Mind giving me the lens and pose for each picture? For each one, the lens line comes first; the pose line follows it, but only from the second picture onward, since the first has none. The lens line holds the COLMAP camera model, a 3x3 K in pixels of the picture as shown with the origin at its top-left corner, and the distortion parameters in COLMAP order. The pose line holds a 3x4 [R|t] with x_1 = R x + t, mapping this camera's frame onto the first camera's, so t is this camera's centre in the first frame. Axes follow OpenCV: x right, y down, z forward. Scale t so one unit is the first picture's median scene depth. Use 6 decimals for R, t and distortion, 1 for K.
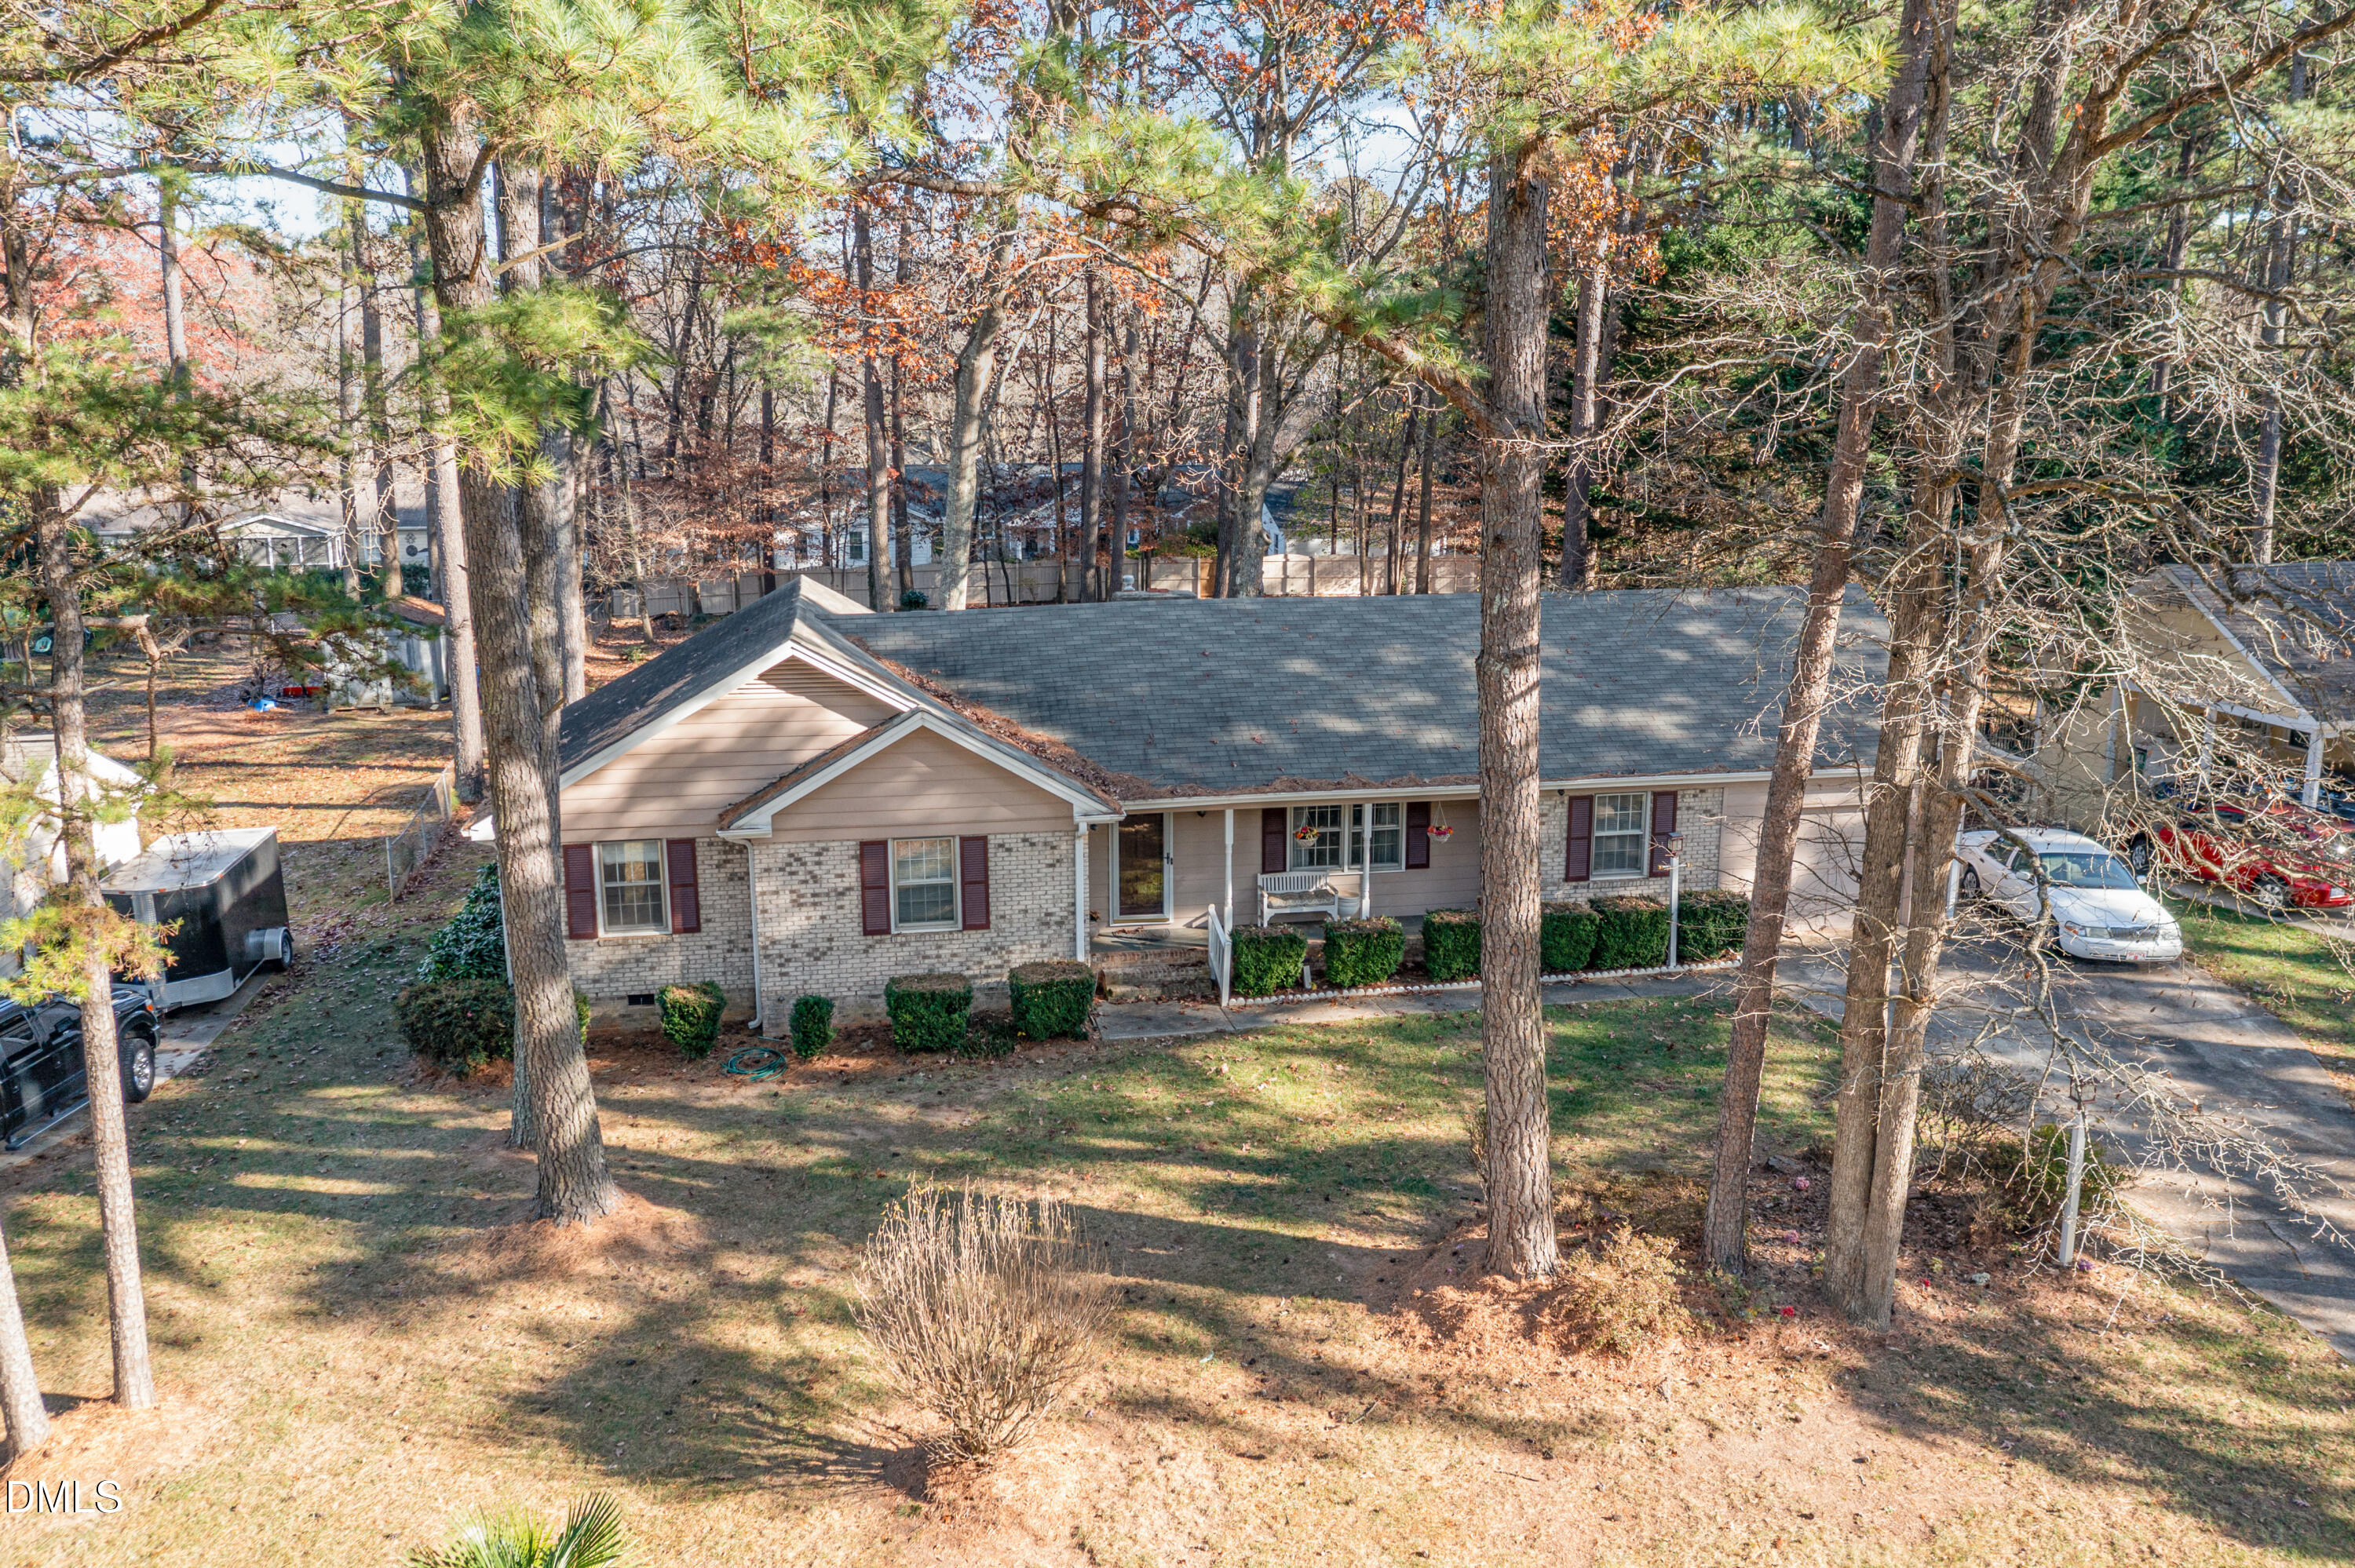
lens RADIAL K [[1770.9, 0, 1181.4], [0, 1770.9, 793.1], [0, 0, 1]] dist [-0.014207, -0.000867]
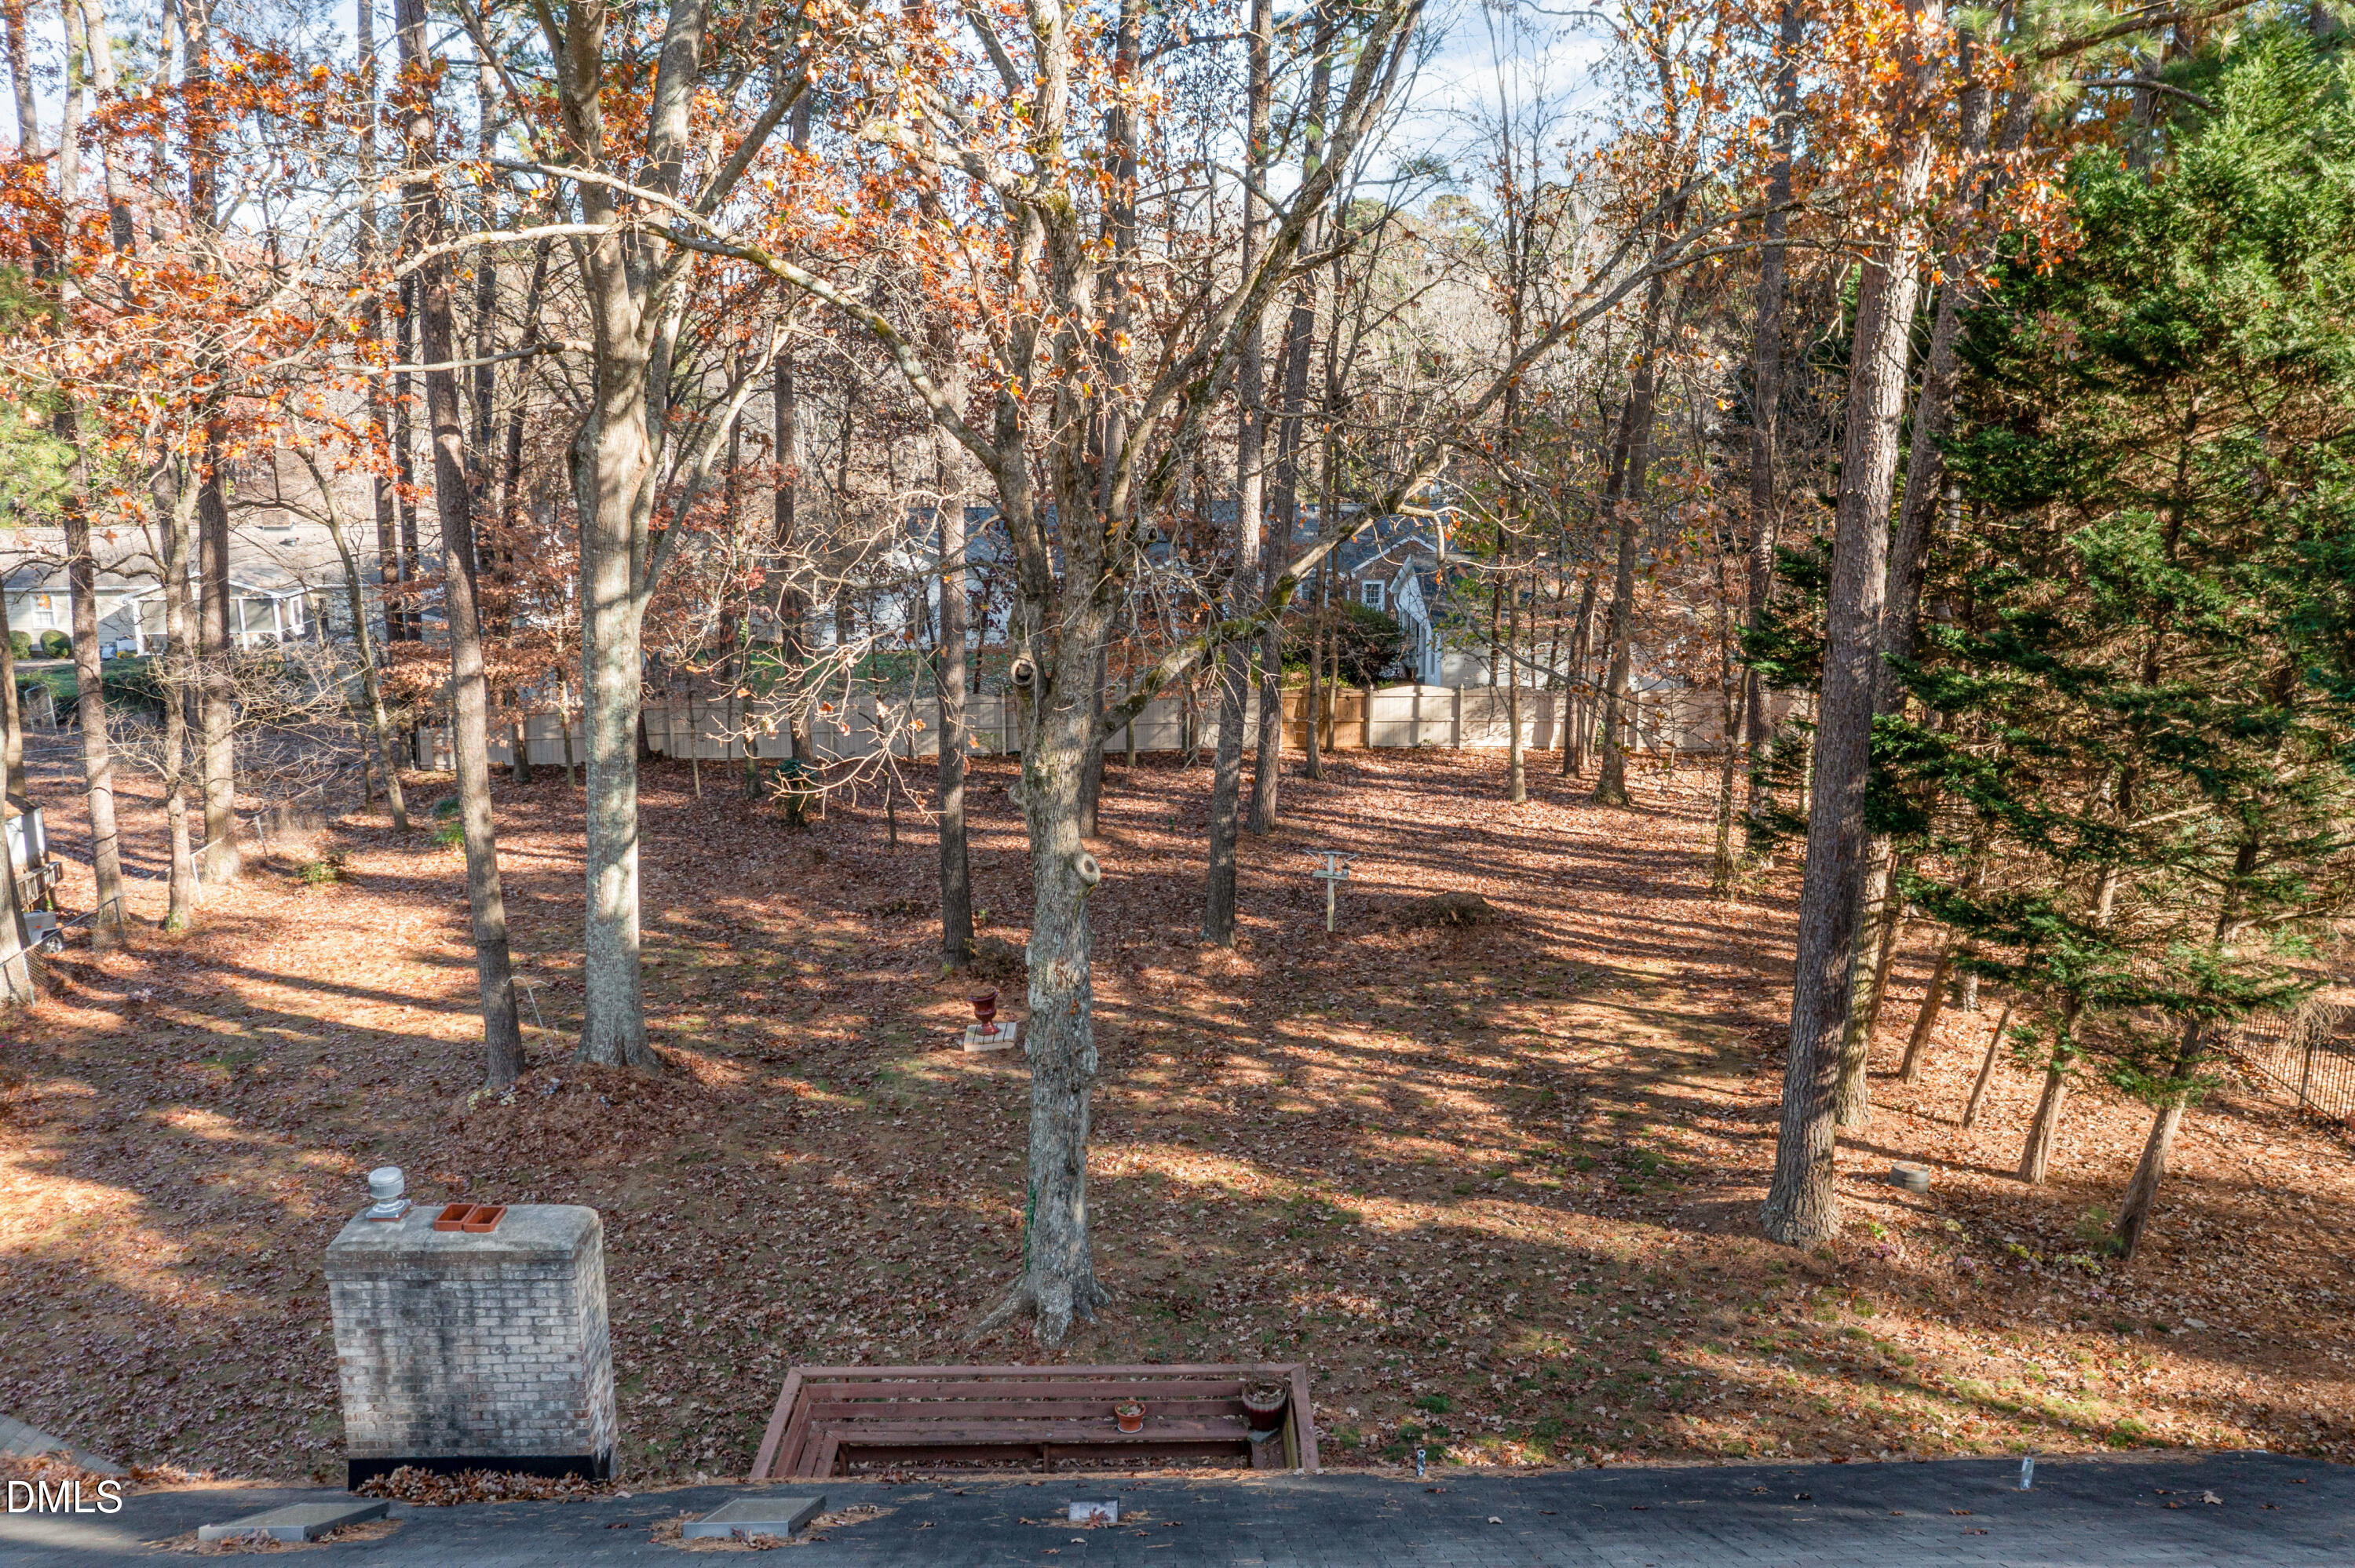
lens RADIAL K [[1770.9, 0, 1181.4], [0, 1770.9, 793.1], [0, 0, 1]] dist [-0.014207, -0.000867]
pose [[0.984912, 0.035513, -0.169371, 0.143228], [-0.034252, 0.999359, 0.010364, -0.165380], [0.169630, -0.004406, 0.985498, 0.563614]]
